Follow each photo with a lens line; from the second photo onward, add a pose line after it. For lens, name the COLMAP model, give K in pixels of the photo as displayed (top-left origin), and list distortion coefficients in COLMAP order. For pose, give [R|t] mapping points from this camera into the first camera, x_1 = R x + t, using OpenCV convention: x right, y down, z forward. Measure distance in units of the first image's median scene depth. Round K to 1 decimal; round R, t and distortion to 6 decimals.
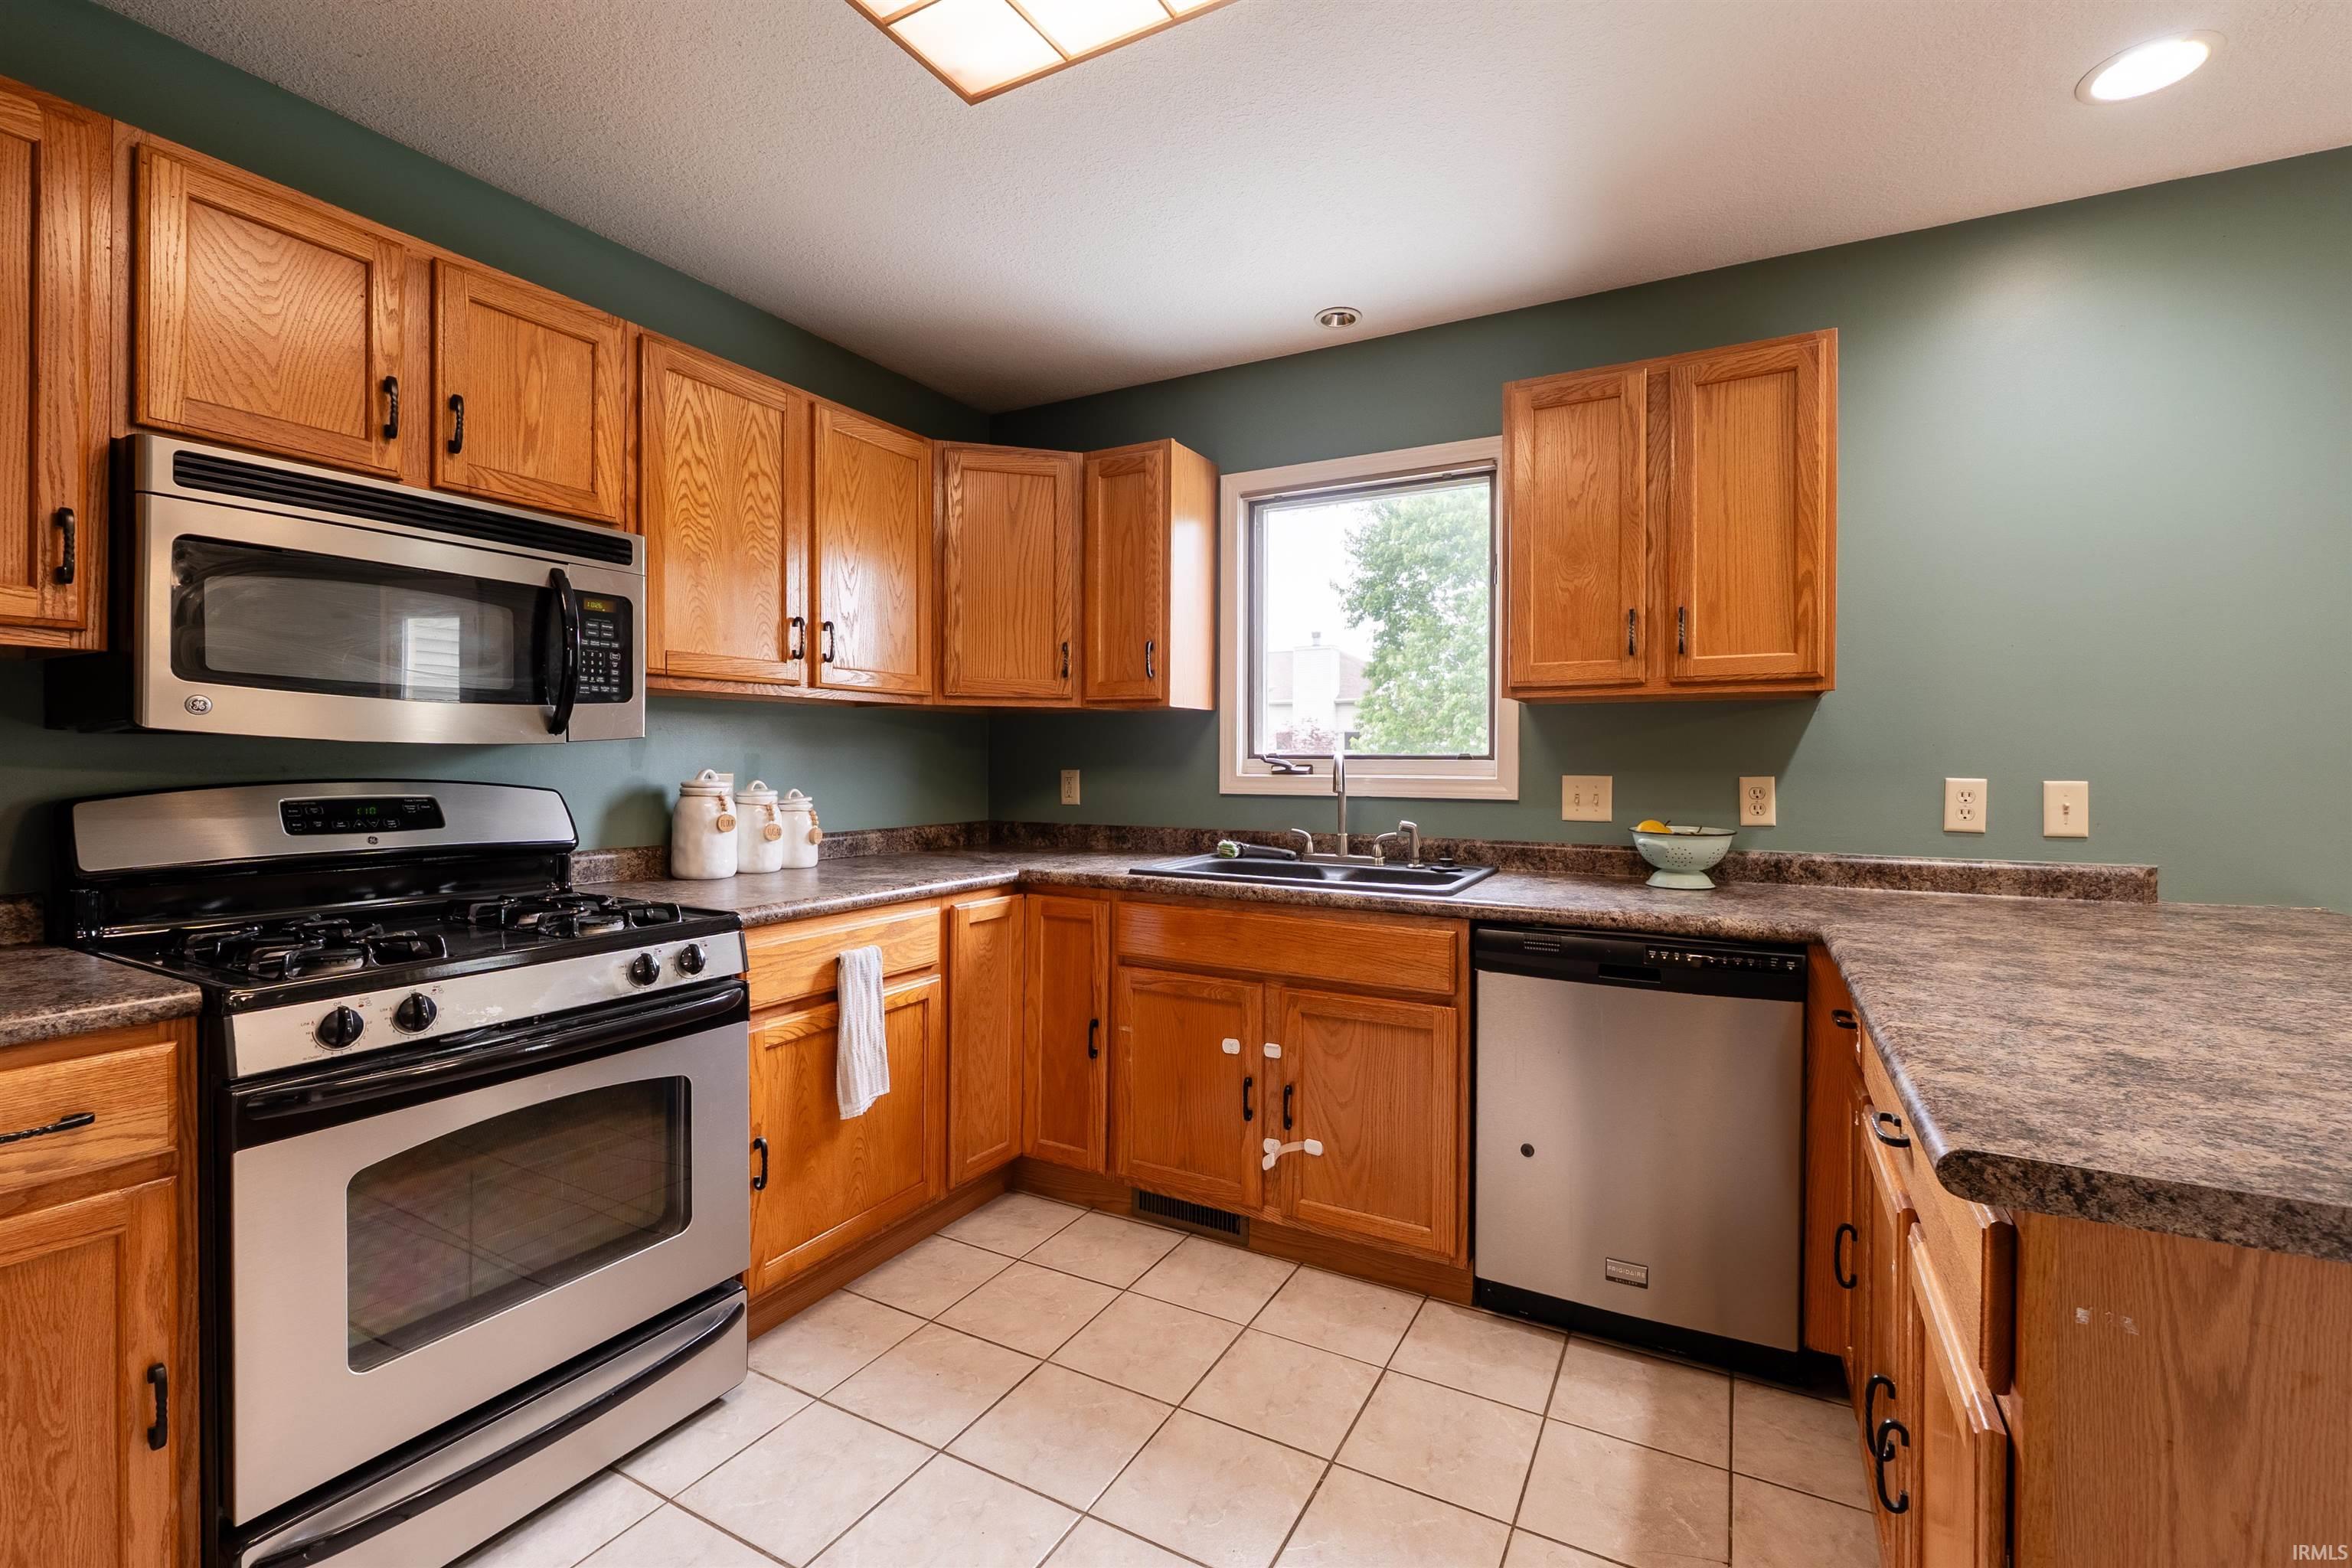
lens RADIAL K [[1007.6, 0, 1170.6], [0, 1007.6, 769.0], [0, 0, 1]] dist [-0.007407, -0.000006]
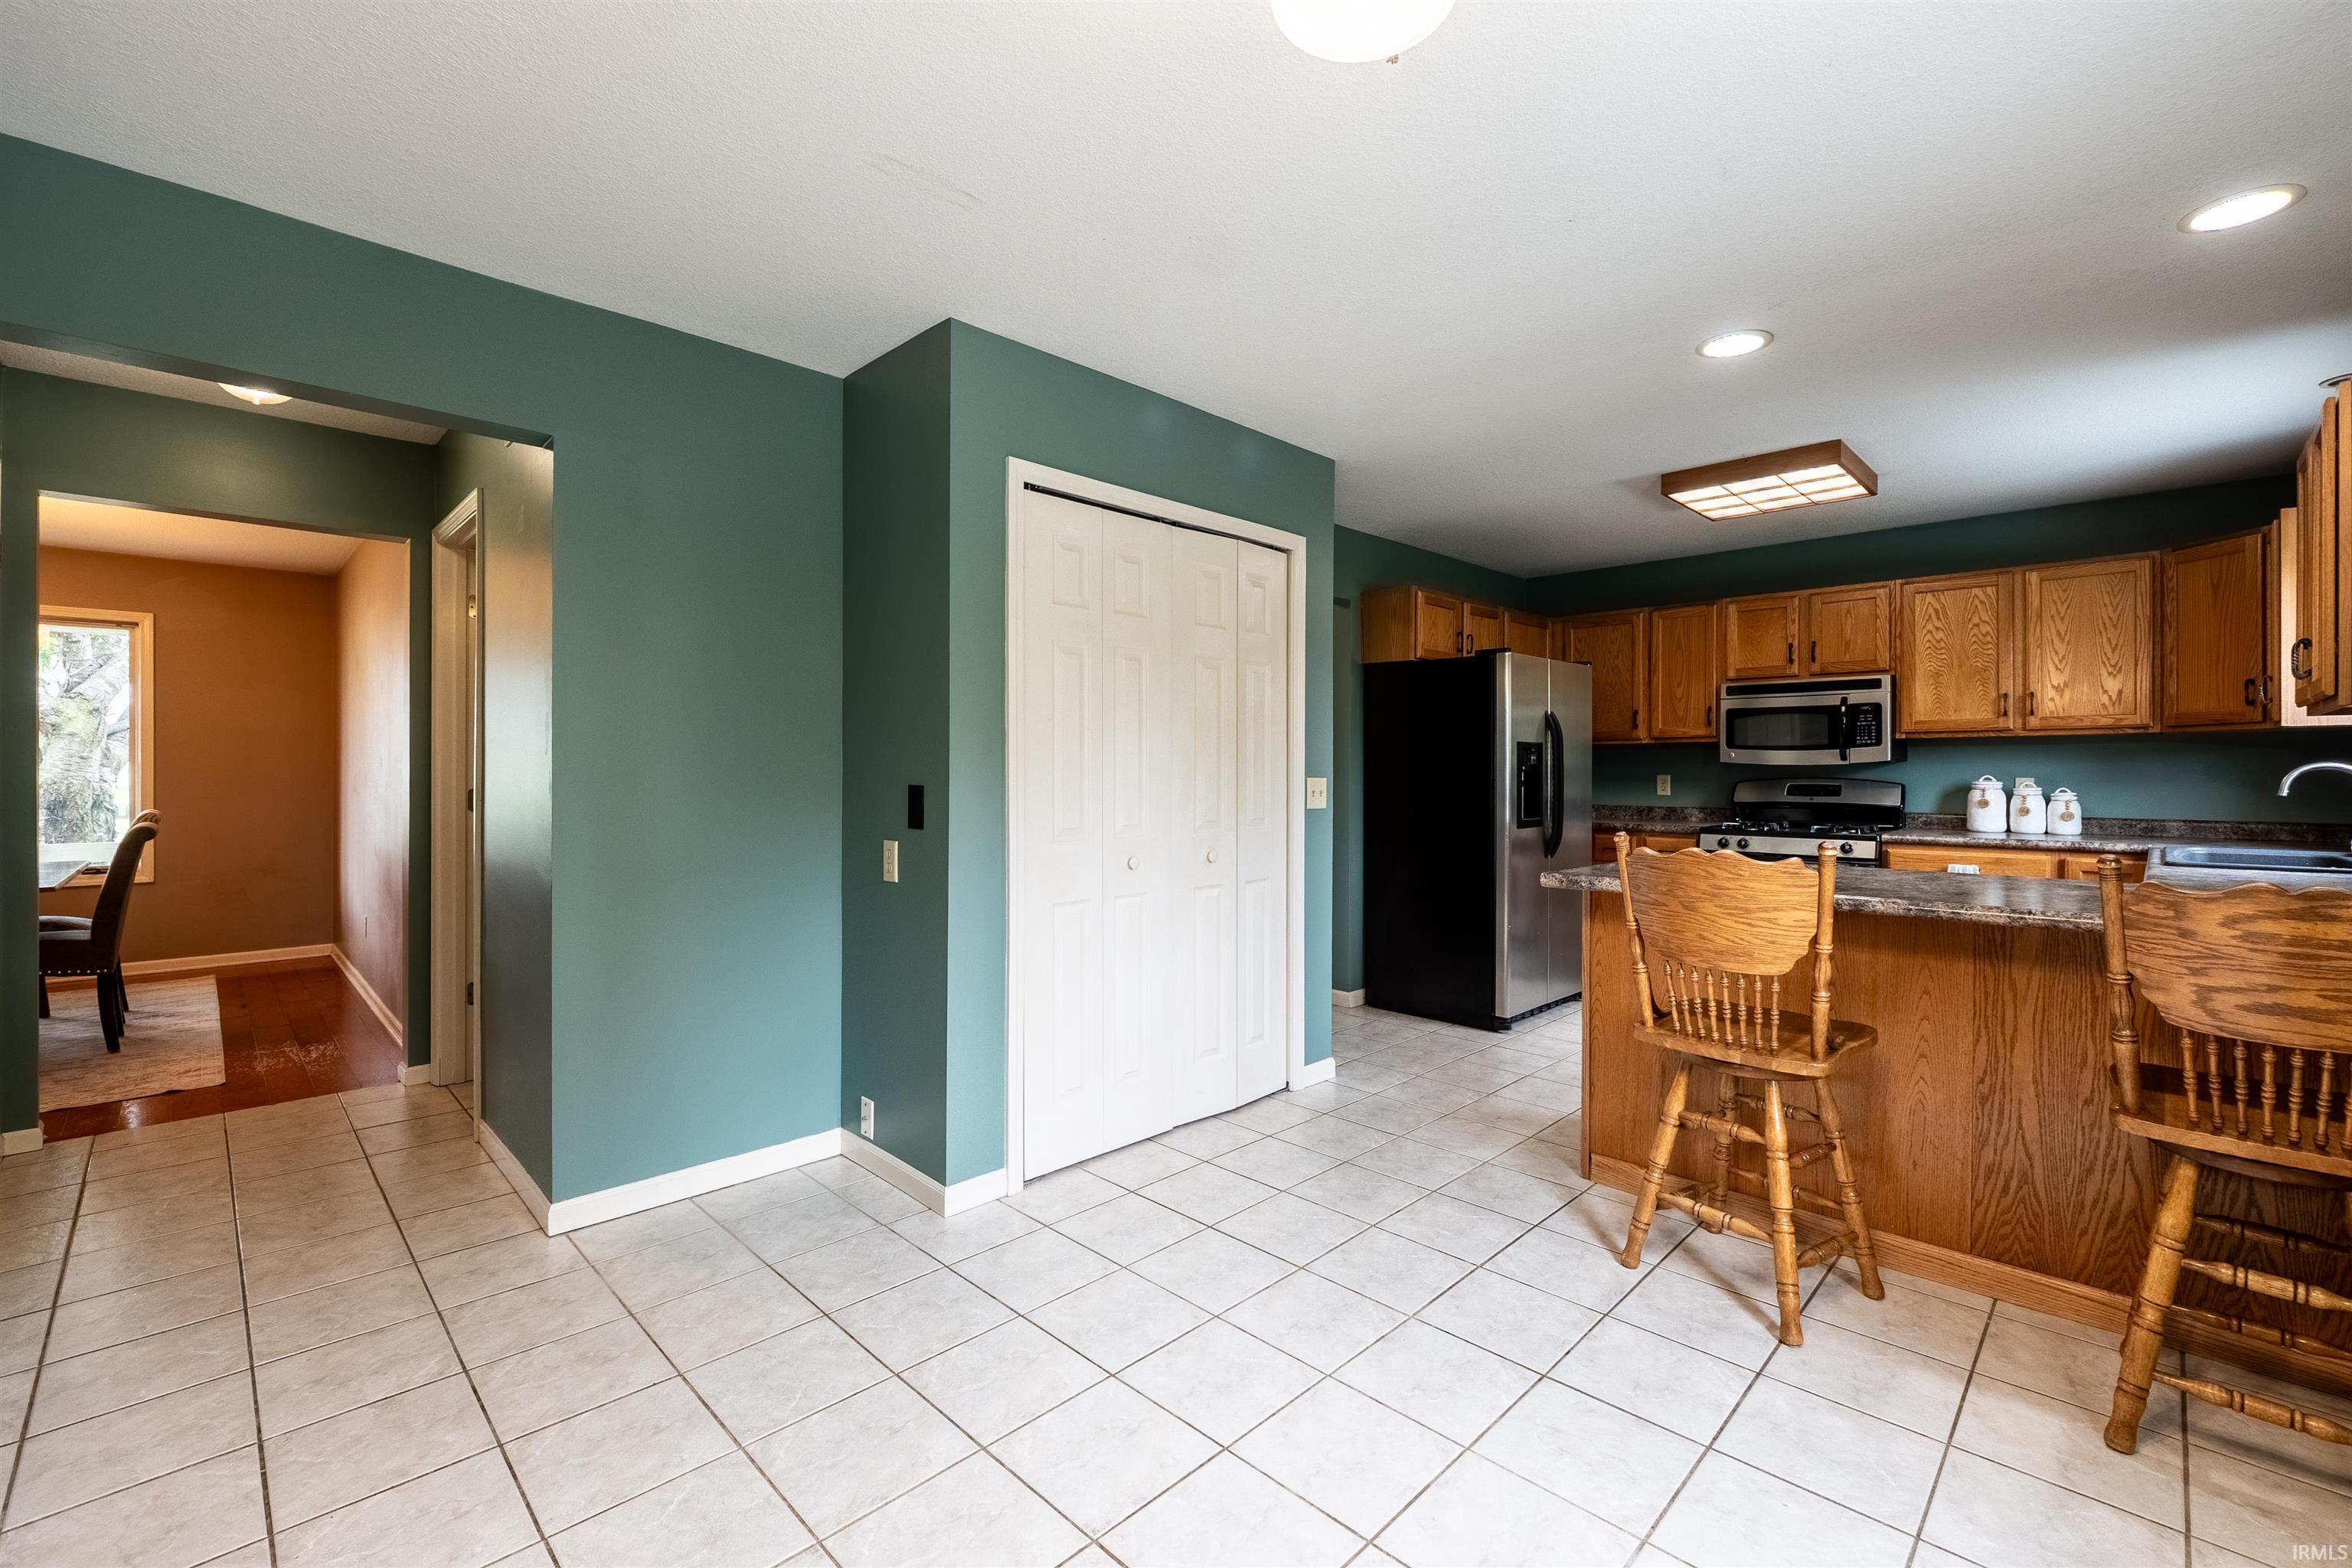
lens RADIAL K [[1007.6, 0, 1142.1], [0, 1007.6, 778.3], [0, 0, 1]] dist [-0.007407, -0.000006]
pose [[-0.286942, 0.005111, -0.957934, 1.900447], [-0.009301, 0.999924, 0.008121, 0.005833], [0.957903, 0.011239, -0.286872, 0.006651]]
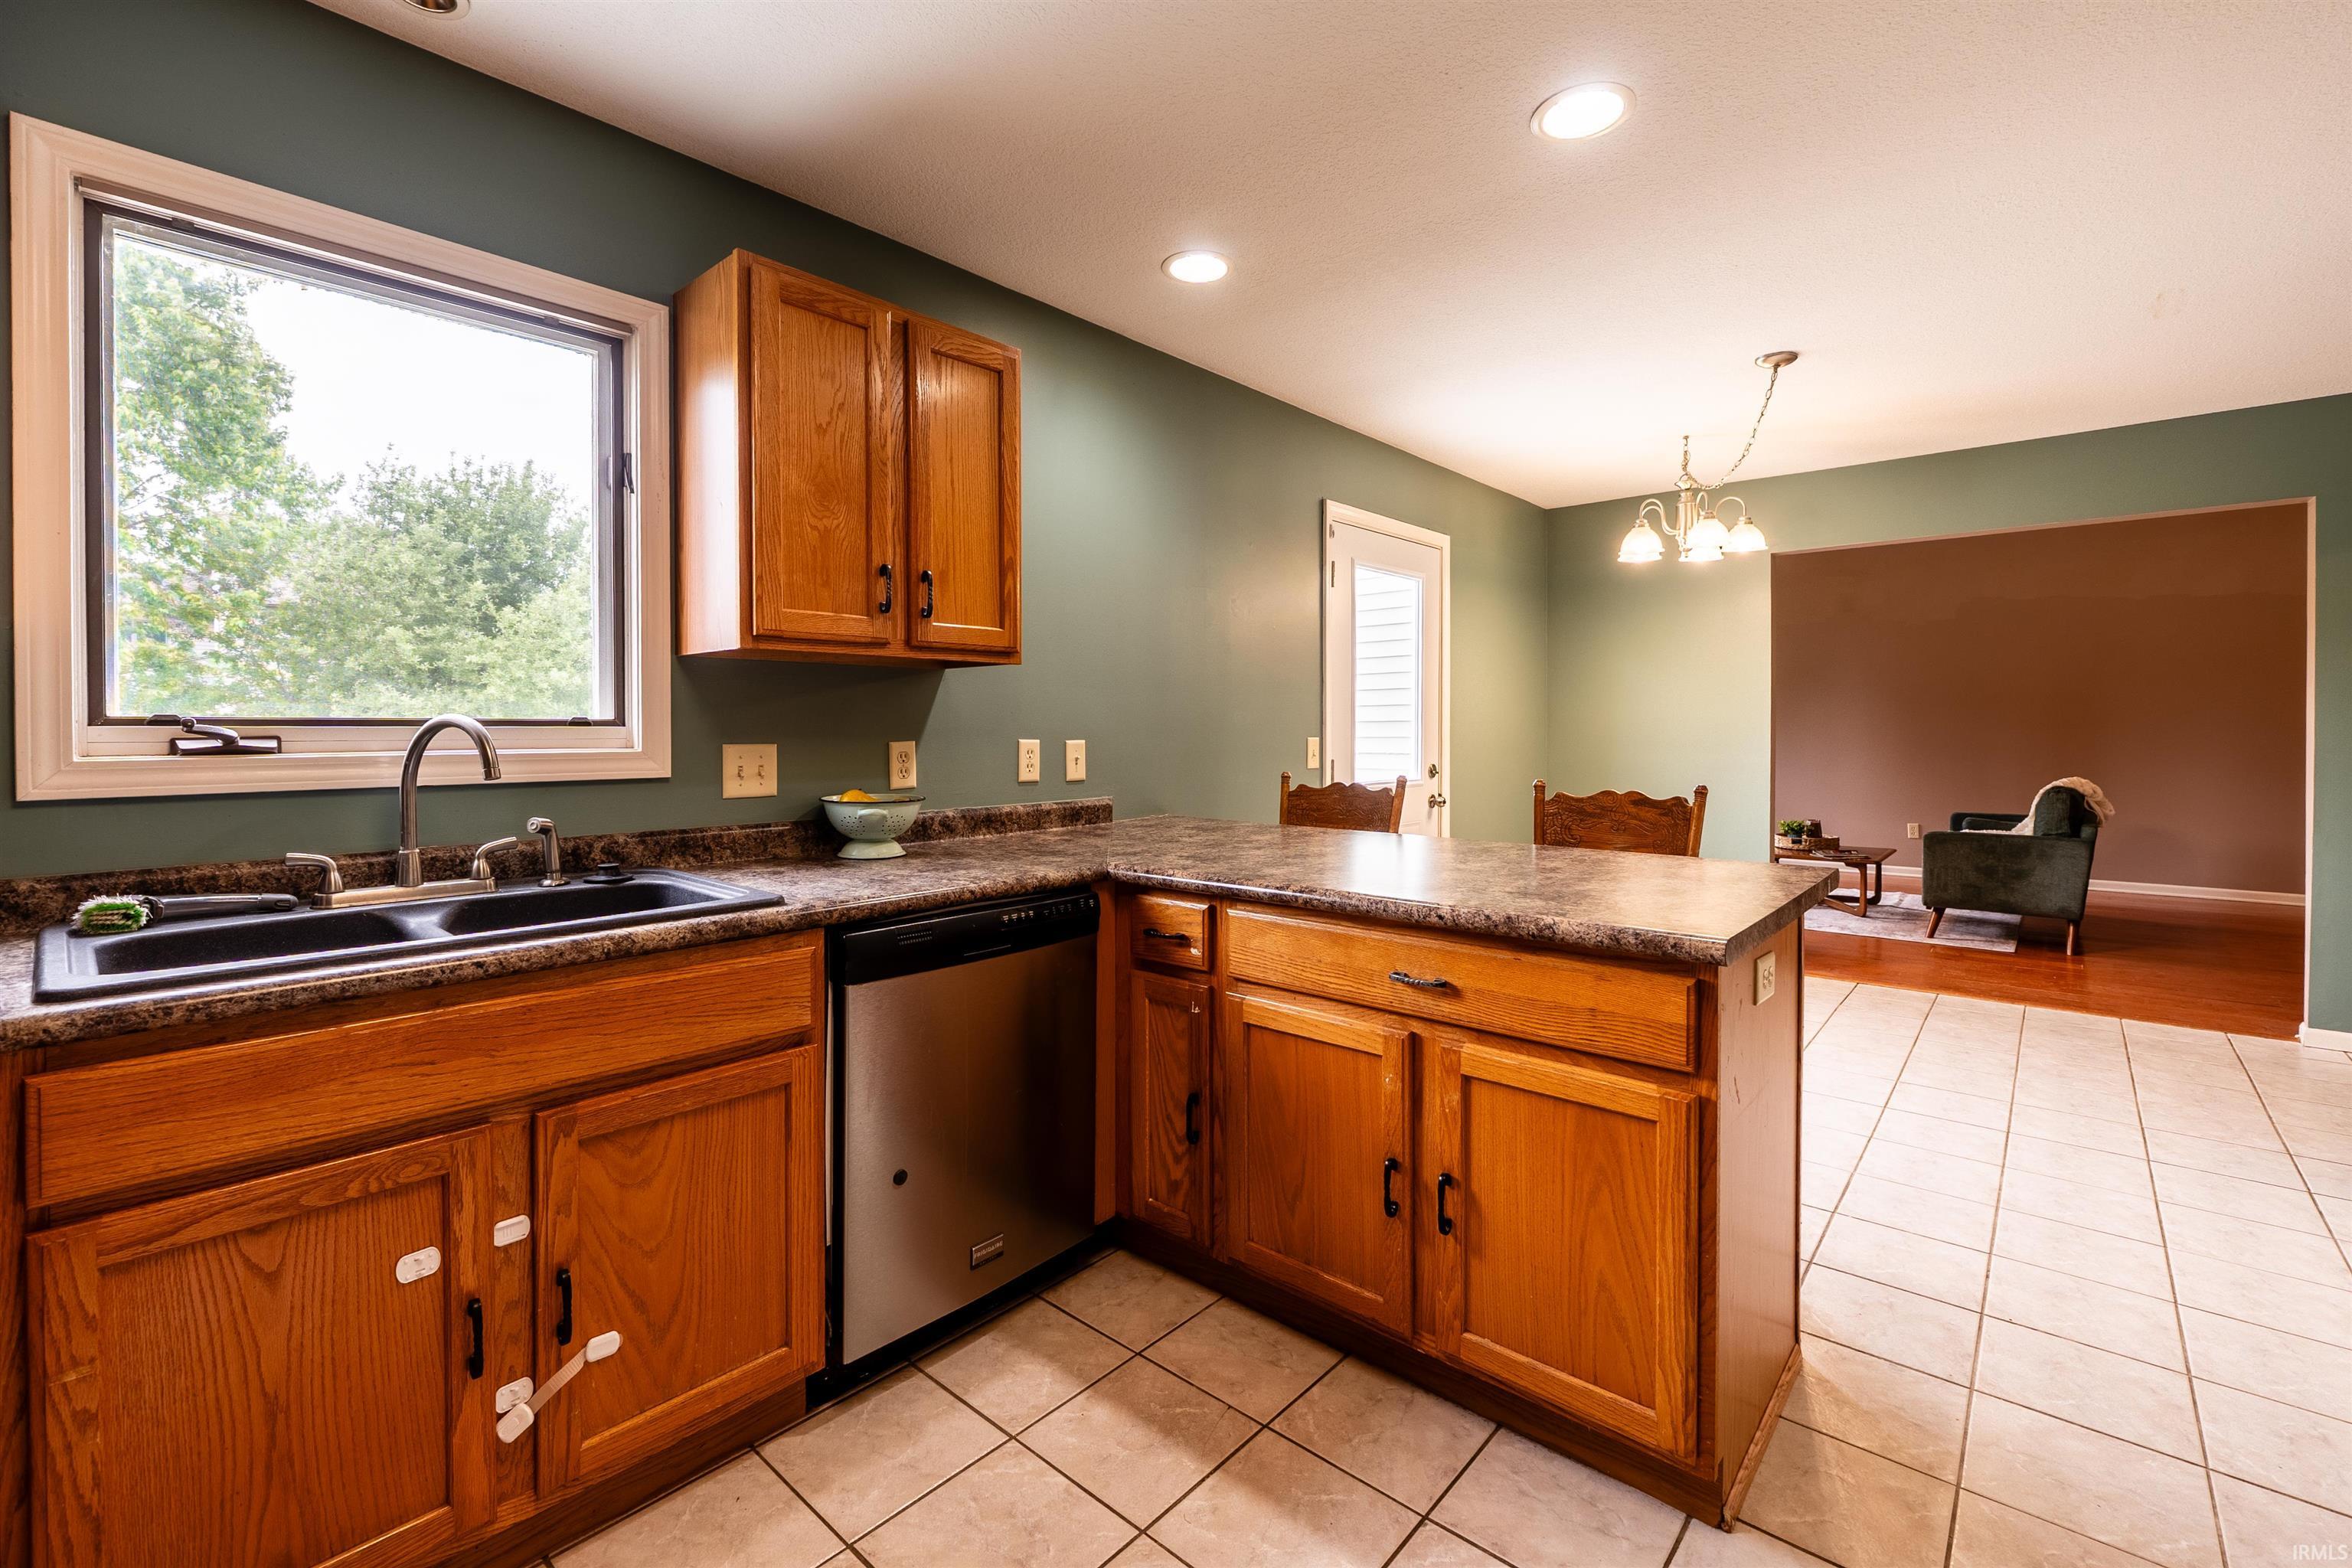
lens RADIAL K [[1007.6, 0, 1190.2], [0, 1007.6, 740.1], [0, 0, 1]] dist [-0.007407, -0.000006]
pose [[0.209371, -0.016019, 0.977705, -0.394426], [0.011574, 0.999836, 0.013903, -0.005203], [-0.977768, 0.008405, 0.209522, 0.523042]]
